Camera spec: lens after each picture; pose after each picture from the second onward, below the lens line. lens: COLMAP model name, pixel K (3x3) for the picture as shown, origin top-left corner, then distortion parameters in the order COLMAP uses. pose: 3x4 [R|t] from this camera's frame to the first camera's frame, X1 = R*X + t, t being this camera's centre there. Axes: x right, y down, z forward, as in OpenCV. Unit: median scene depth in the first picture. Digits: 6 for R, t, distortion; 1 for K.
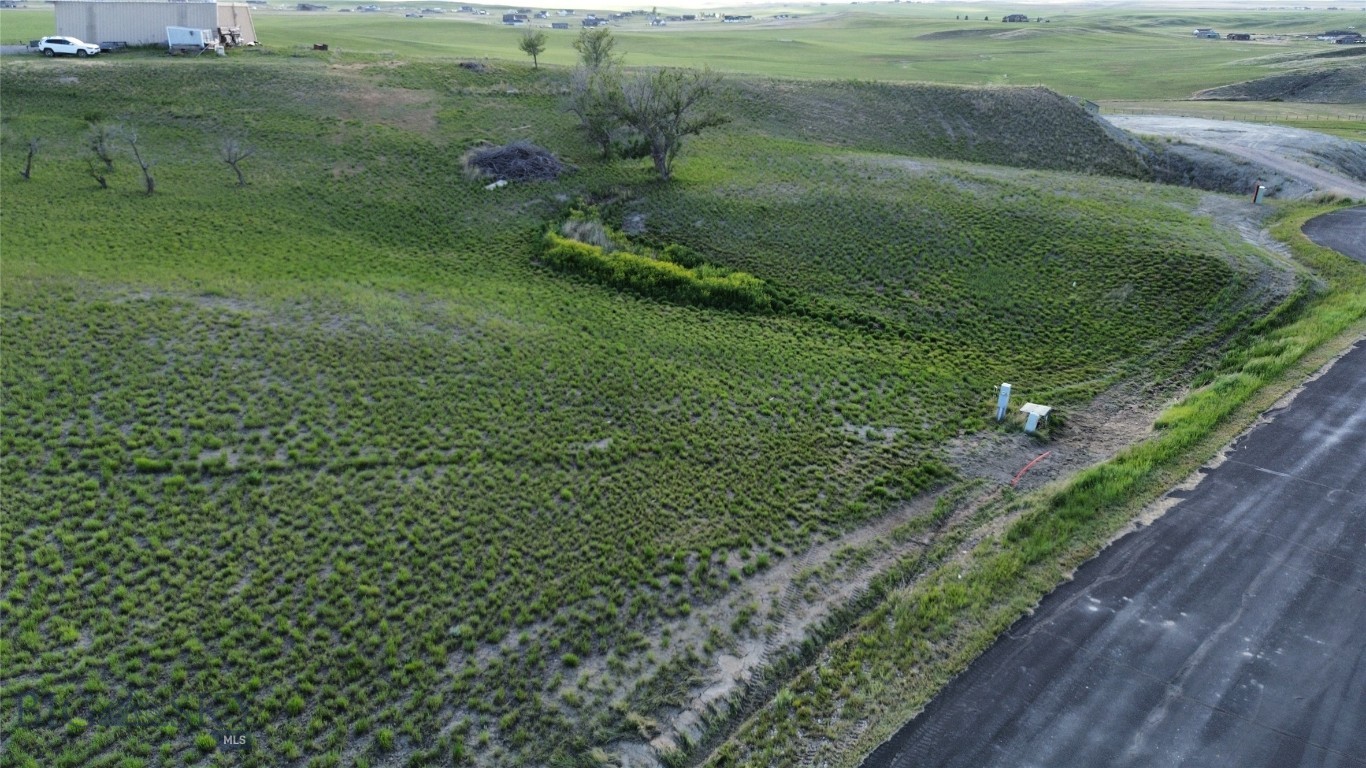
lens RADIAL K [[977.2, 0, 688.4], [0, 977.2, 376.8], [0, 0, 1]] dist [0.064286, -0.059699]
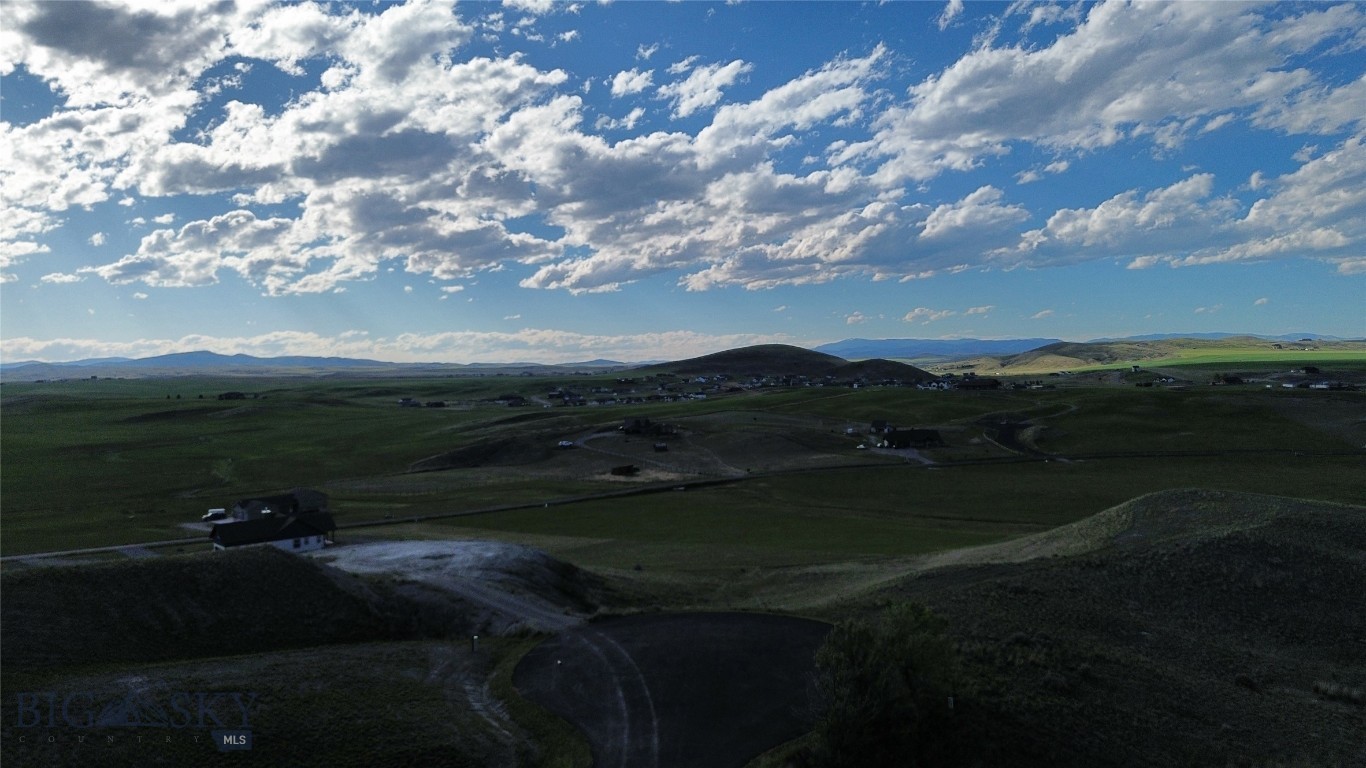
lens RADIAL K [[977.2, 0, 688.4], [0, 977.2, 376.8], [0, 0, 1]] dist [0.064286, -0.059699]
pose [[0.740627, -0.034031, 0.671054, -0.003978], [0.265183, 0.932449, -0.245389, -0.180701], [-0.617373, 0.359694, 0.699621, -0.105148]]
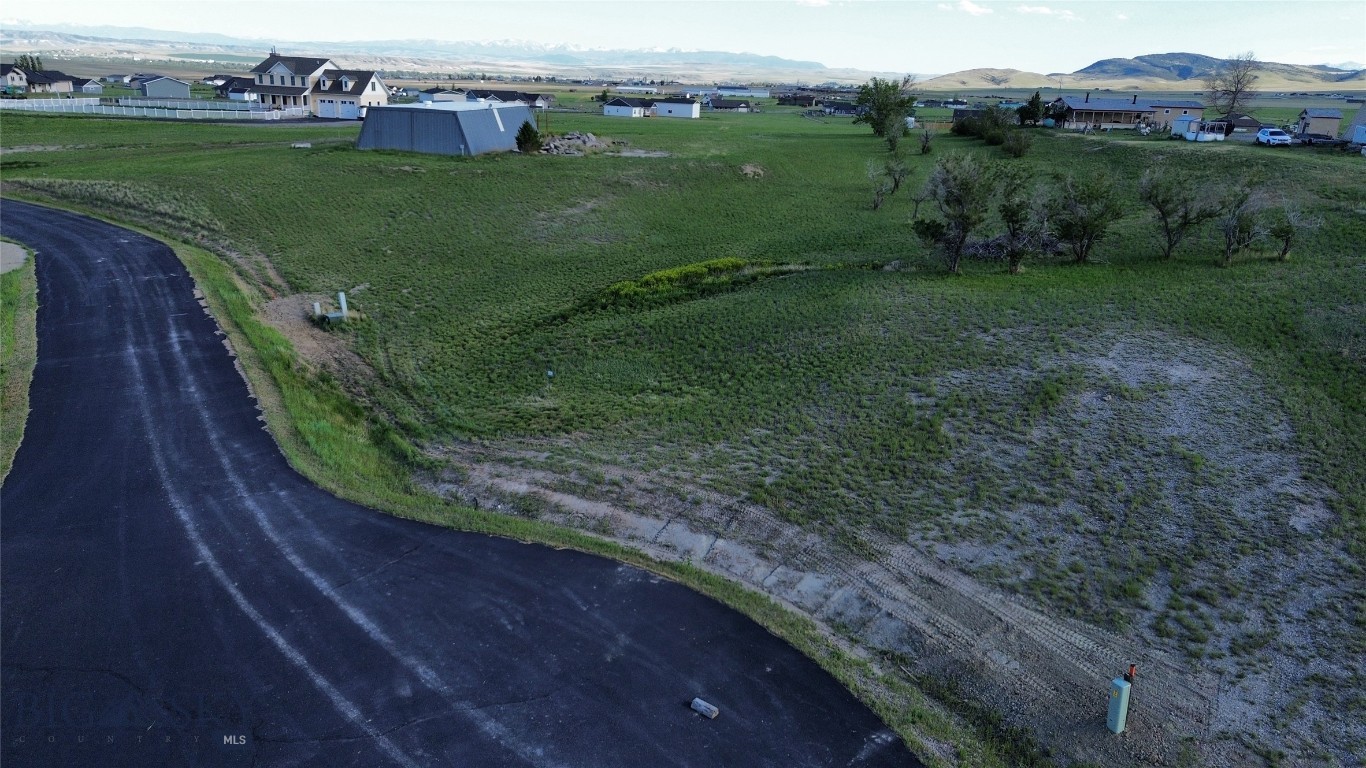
lens RADIAL K [[977.2, 0, 688.4], [0, 977.2, 376.8], [0, 0, 1]] dist [0.064286, -0.059699]
pose [[-0.249618, 0.274570, -0.928602, 1.242388], [-0.368906, 0.859679, 0.353356, -0.472550], [0.895321, 0.430771, -0.113301, 1.256862]]
